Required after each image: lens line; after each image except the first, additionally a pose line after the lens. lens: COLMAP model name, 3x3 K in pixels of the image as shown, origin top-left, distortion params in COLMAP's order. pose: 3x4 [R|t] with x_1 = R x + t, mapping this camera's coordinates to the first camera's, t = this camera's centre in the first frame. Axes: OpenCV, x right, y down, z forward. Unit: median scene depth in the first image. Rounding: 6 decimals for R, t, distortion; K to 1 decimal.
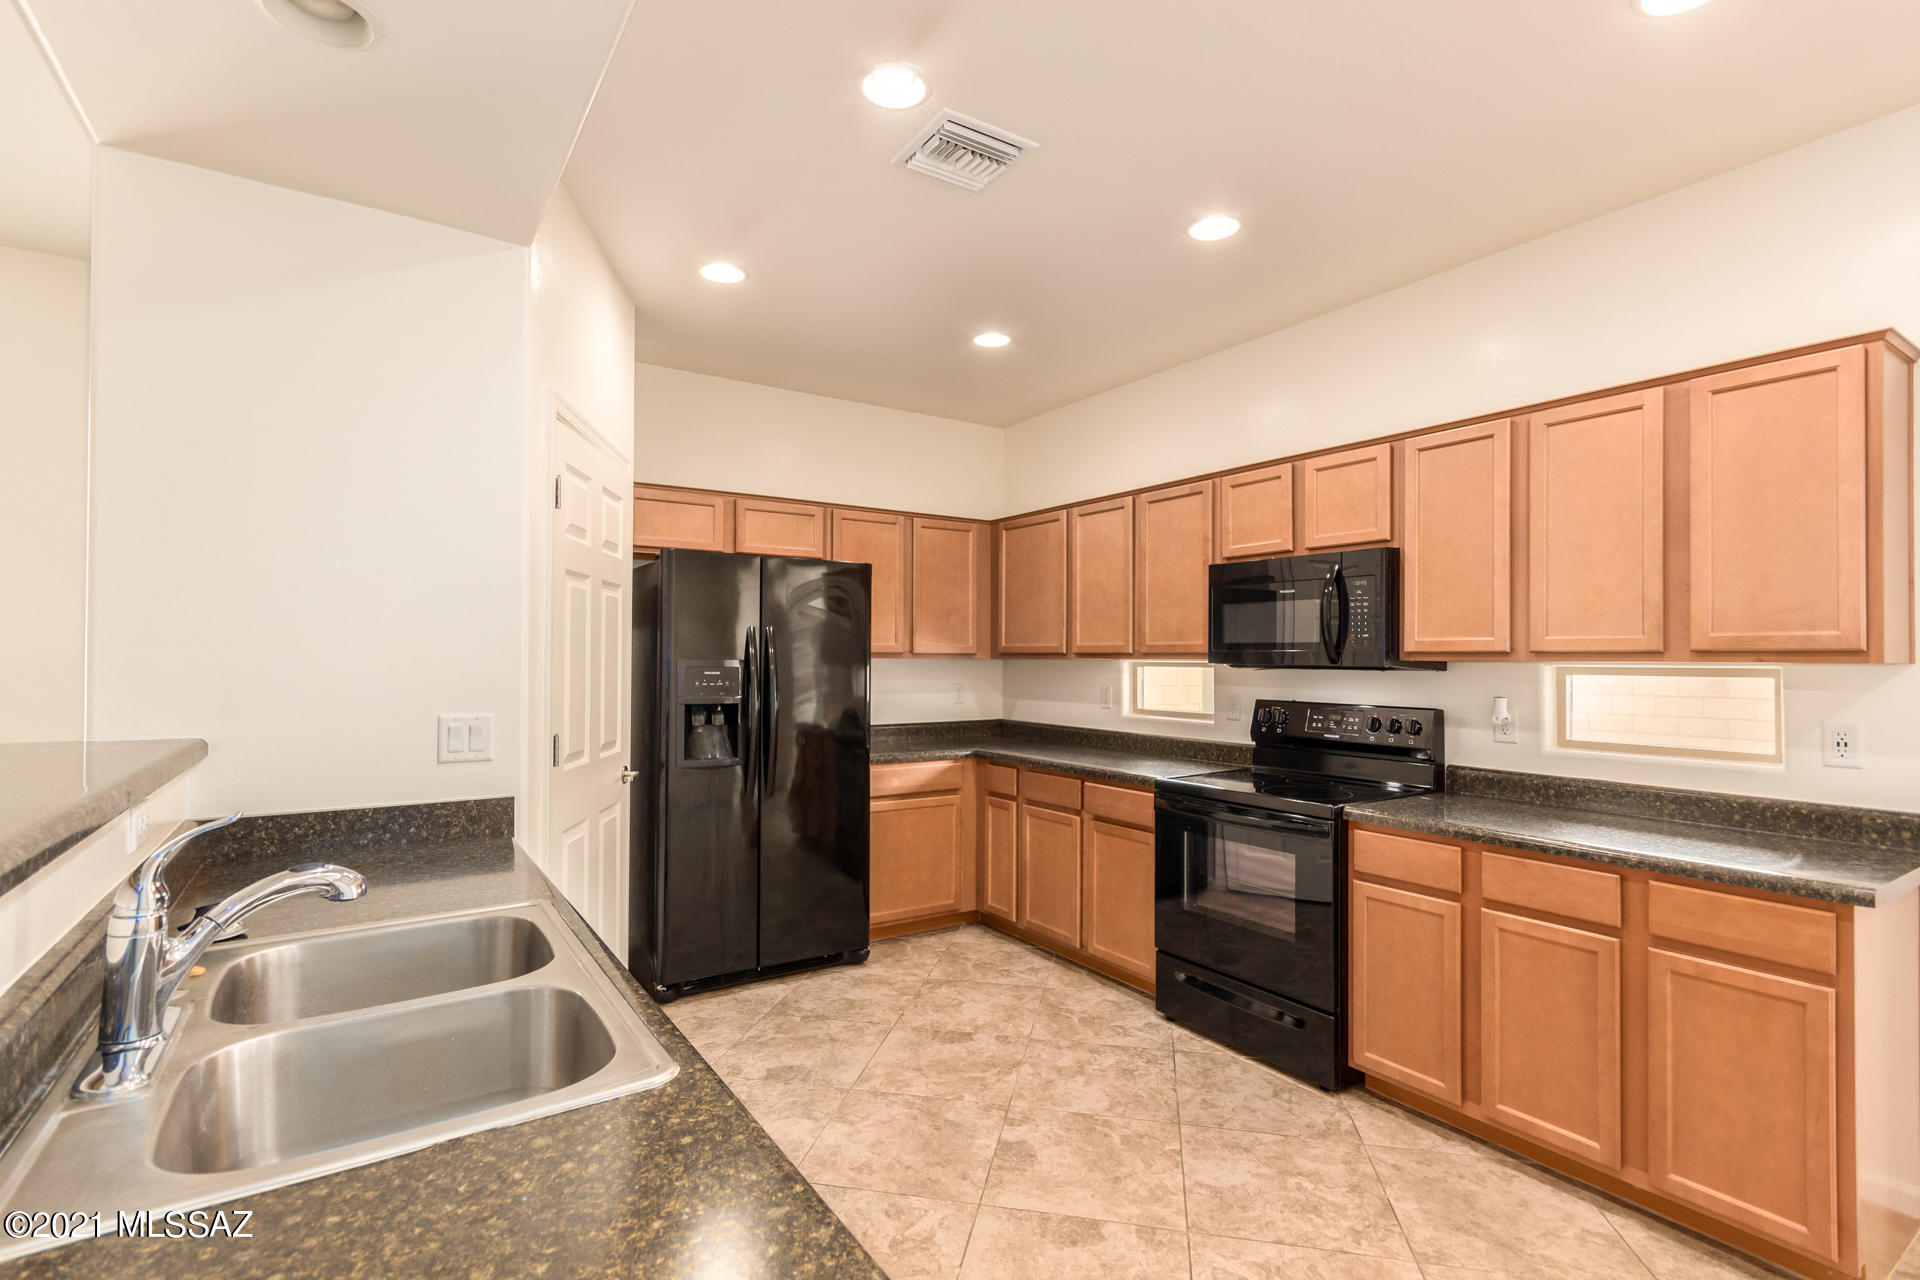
lens RADIAL K [[895.3, 0, 960.6], [0, 895.3, 650.8], [0, 0, 1]] dist [0.001706, 0.000498]
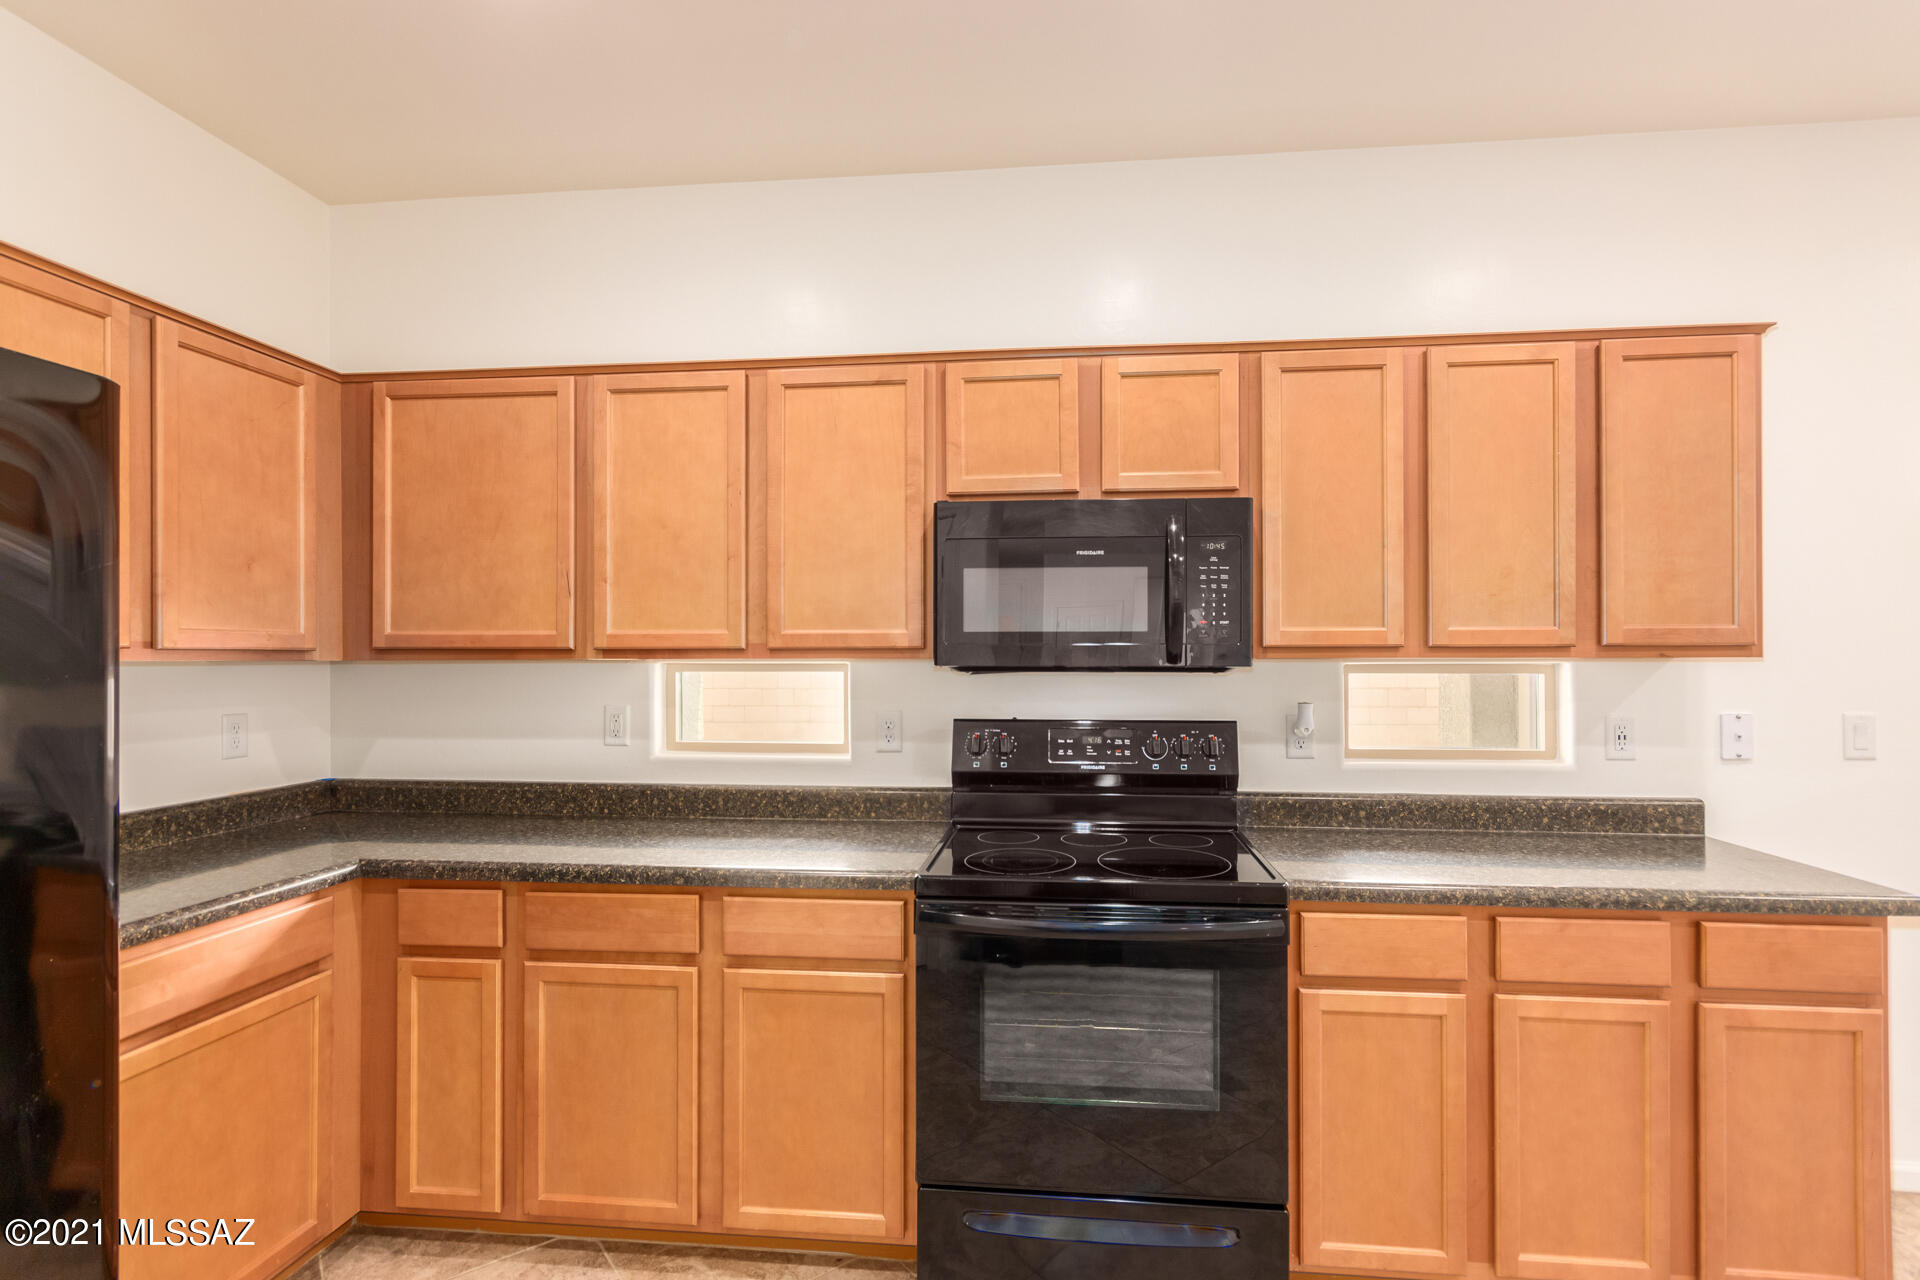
lens RADIAL K [[895.3, 0, 973.3], [0, 895.3, 656.1], [0, 0, 1]] dist [0.001706, 0.000498]
pose [[0.633593, -0.002513, 0.773663, -0.181681], [-0.001232, 0.999990, 0.004257, 0.005697], [-0.773666, -0.003650, 0.633583, 0.619228]]
